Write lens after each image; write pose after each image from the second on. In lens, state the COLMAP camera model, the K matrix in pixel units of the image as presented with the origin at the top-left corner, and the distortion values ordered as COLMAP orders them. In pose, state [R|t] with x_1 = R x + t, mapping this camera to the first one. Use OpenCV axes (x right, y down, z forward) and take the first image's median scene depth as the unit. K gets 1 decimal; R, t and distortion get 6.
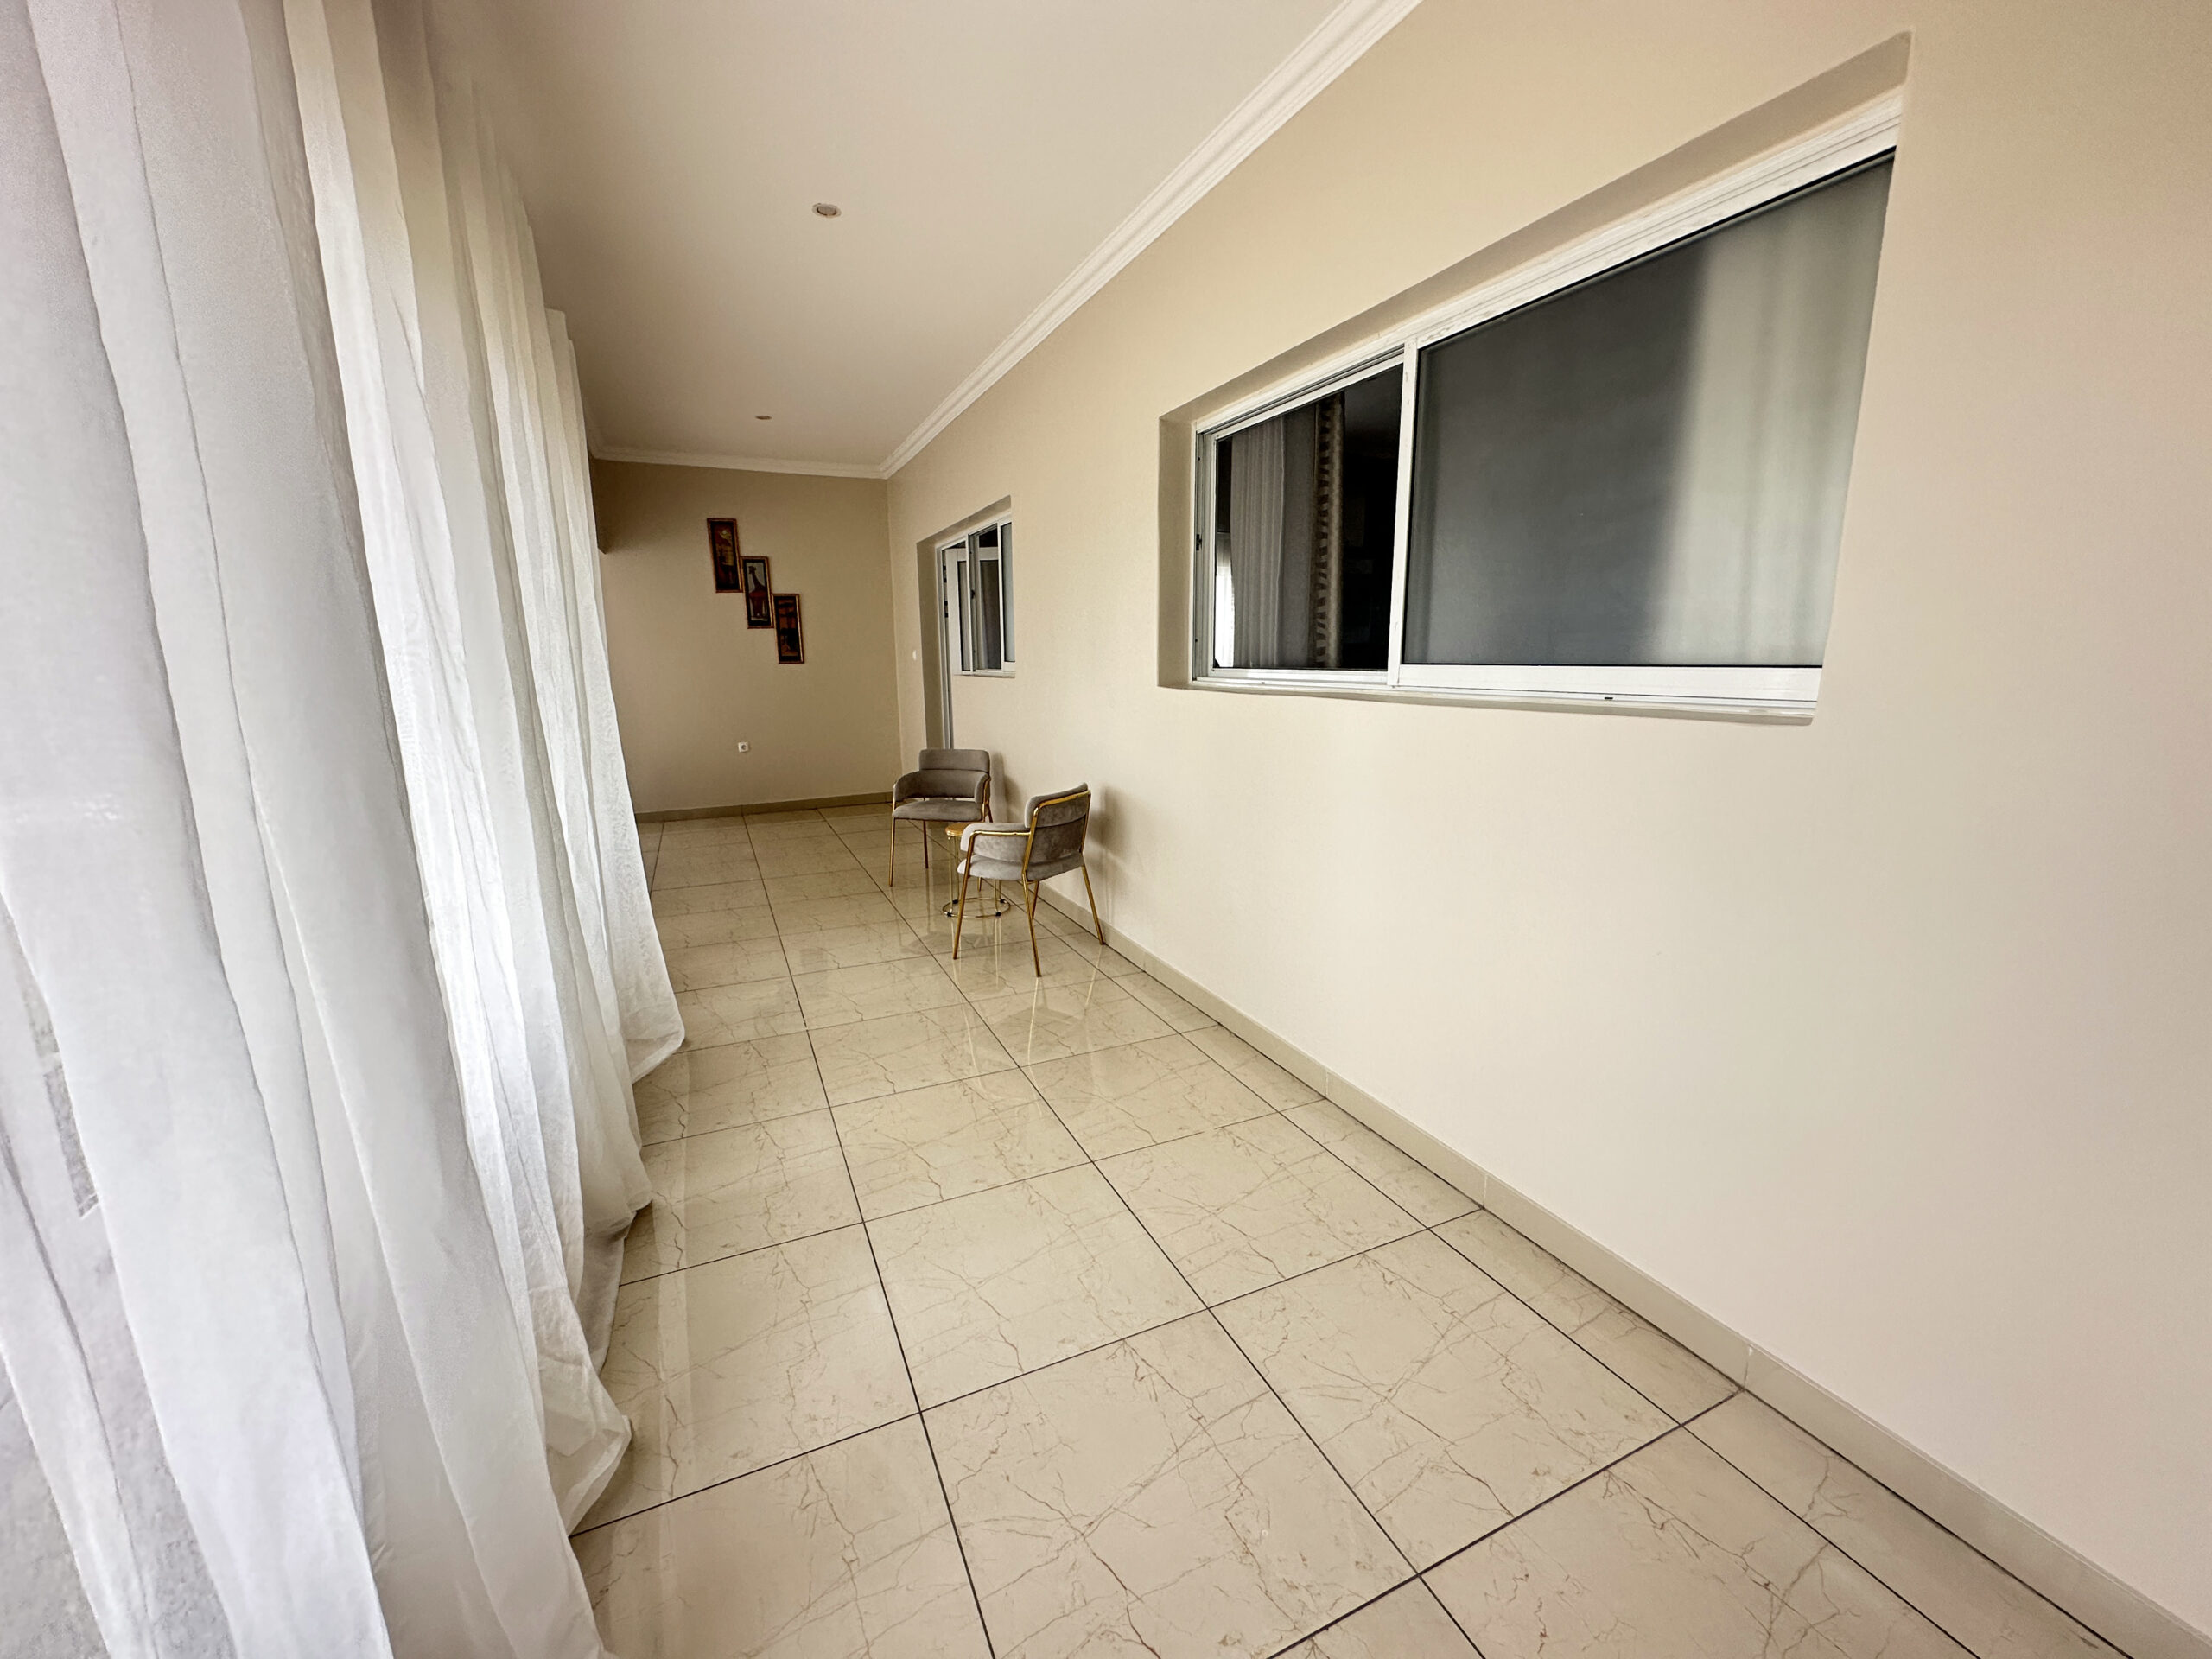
lens RADIAL K [[888.3, 0, 1105.5], [0, 888.3, 832.5], [0, 0, 1]] dist [-0.006678, -0.000220]
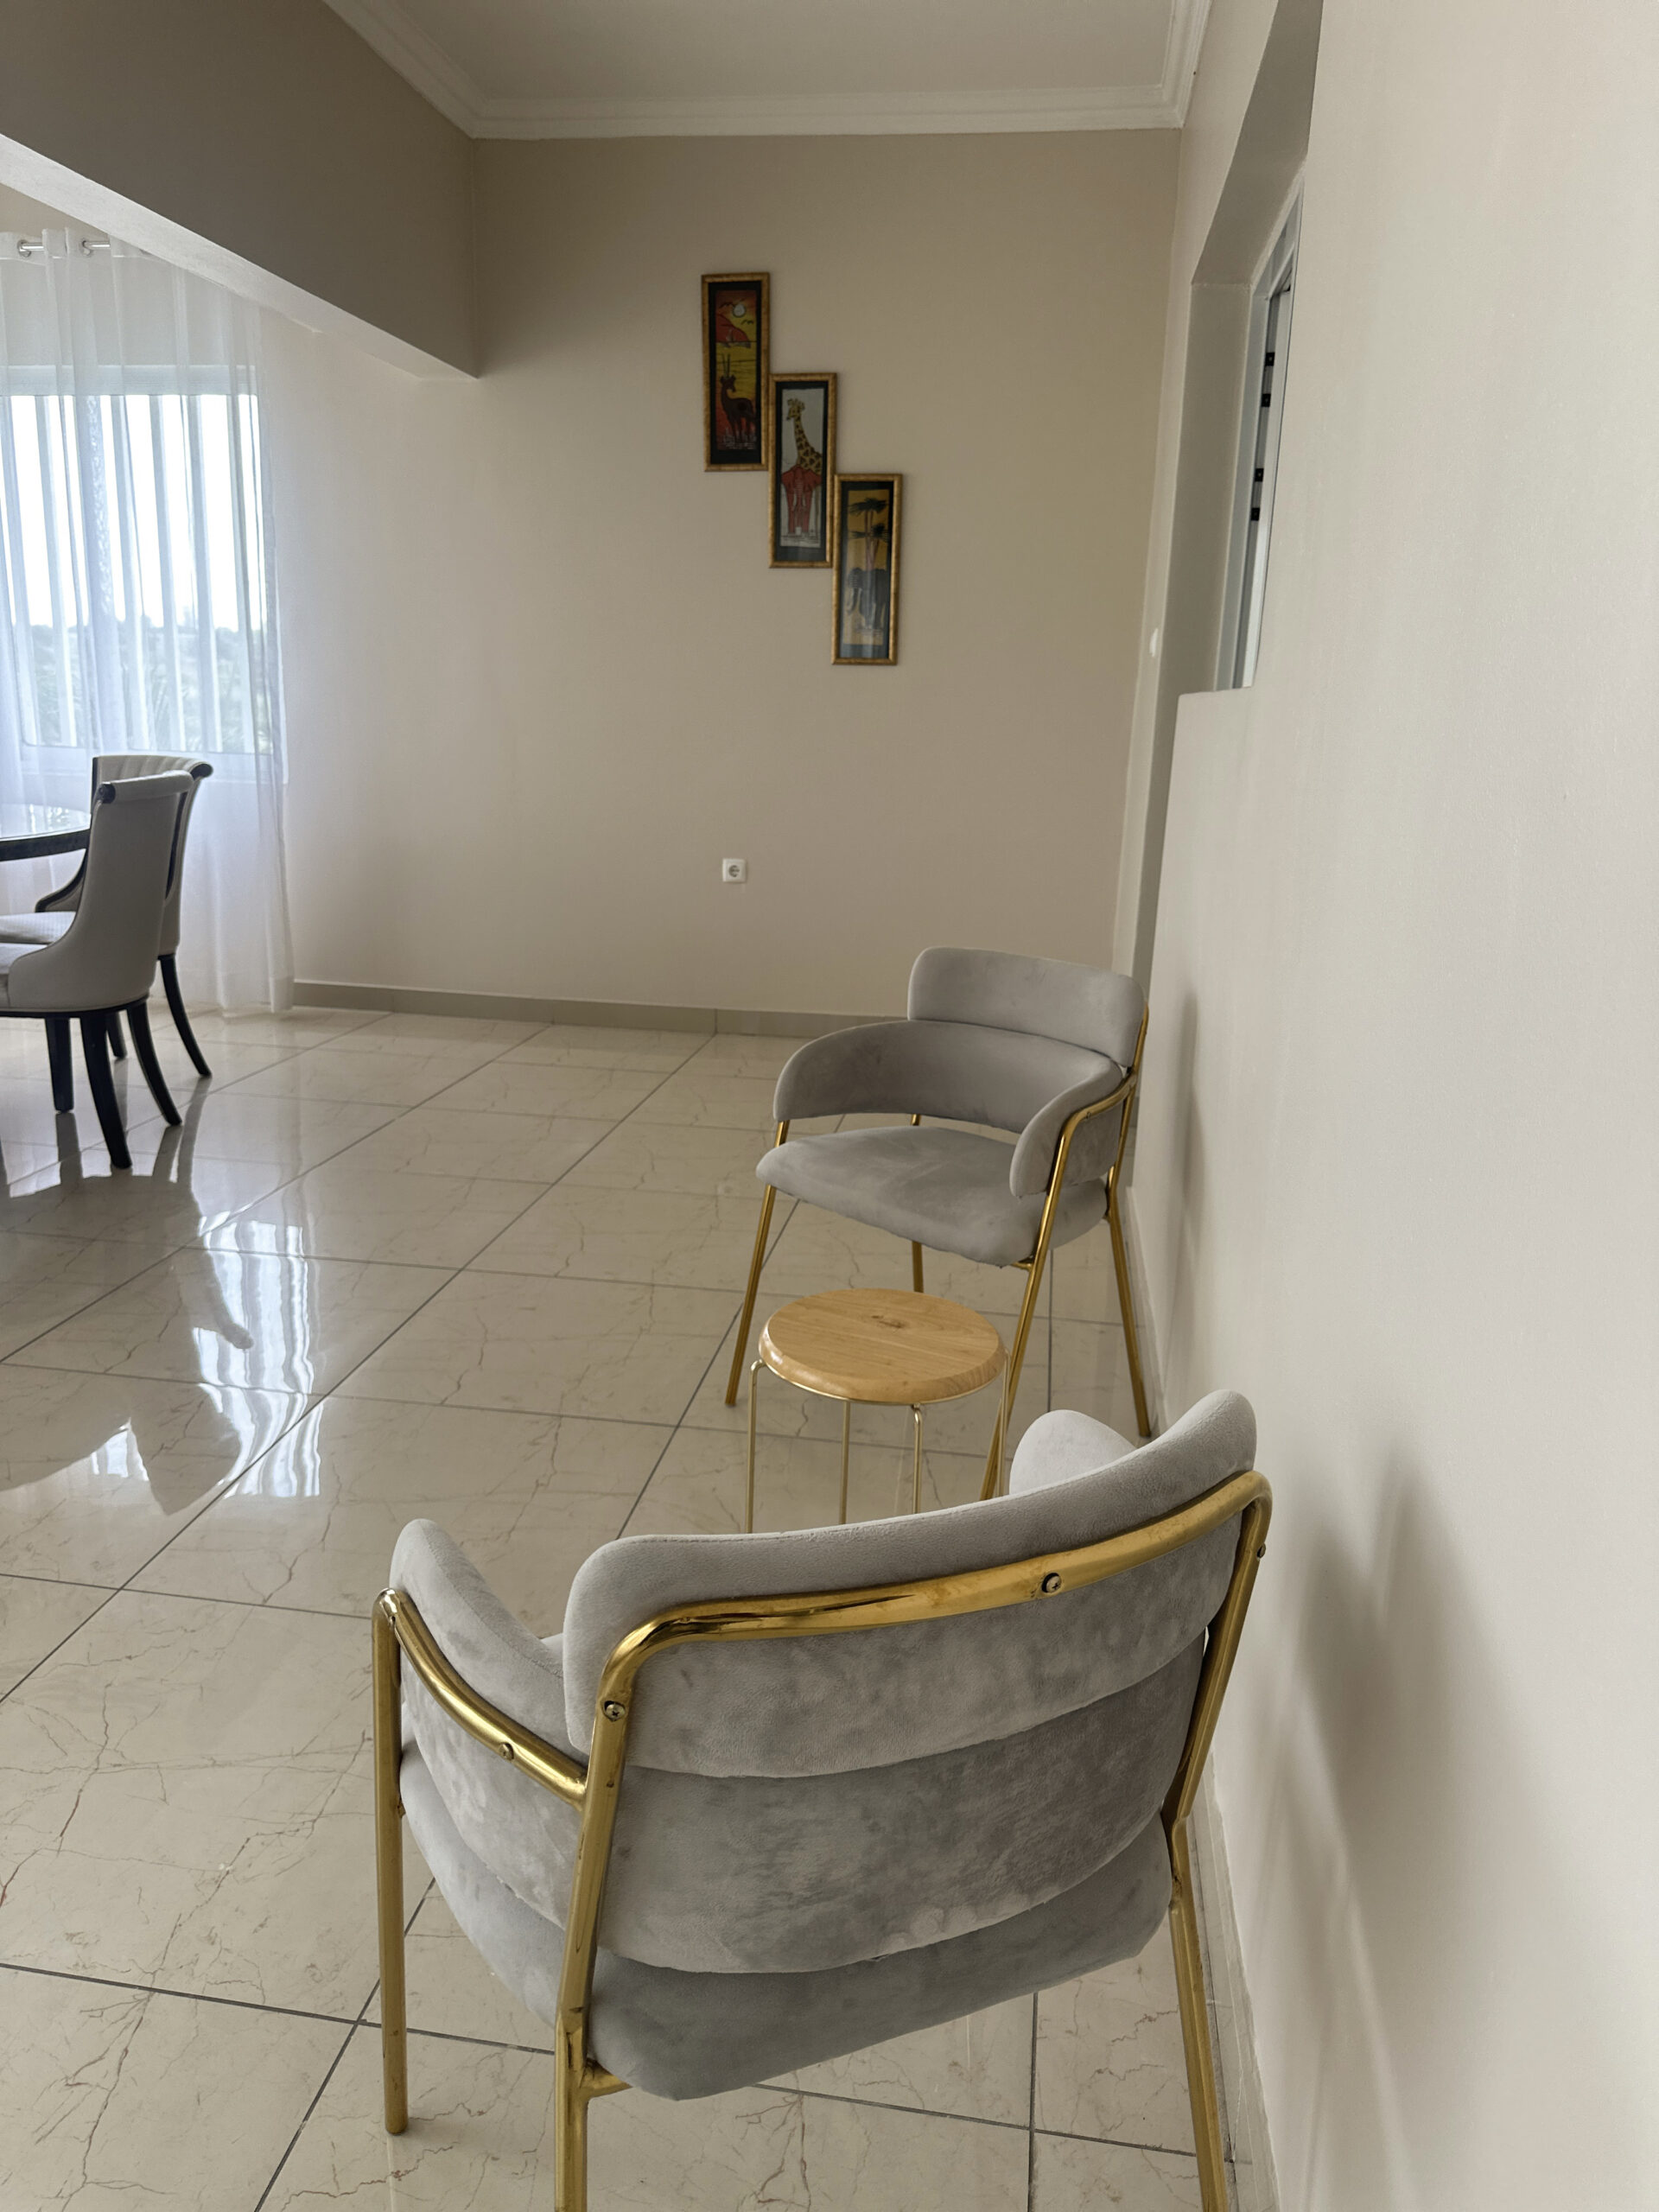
lens RADIAL K [[1588.8, 0, 822.4], [0, 1588.8, 1111.7], [0, 0, 1]] dist [-0.005128, -0.007382]
pose [[0.833549, 0.171061, -0.525295, 0.023189], [-0.144550, 0.985260, 0.091472, -0.061843], [0.533199, -0.000315, 0.845990, 0.427568]]
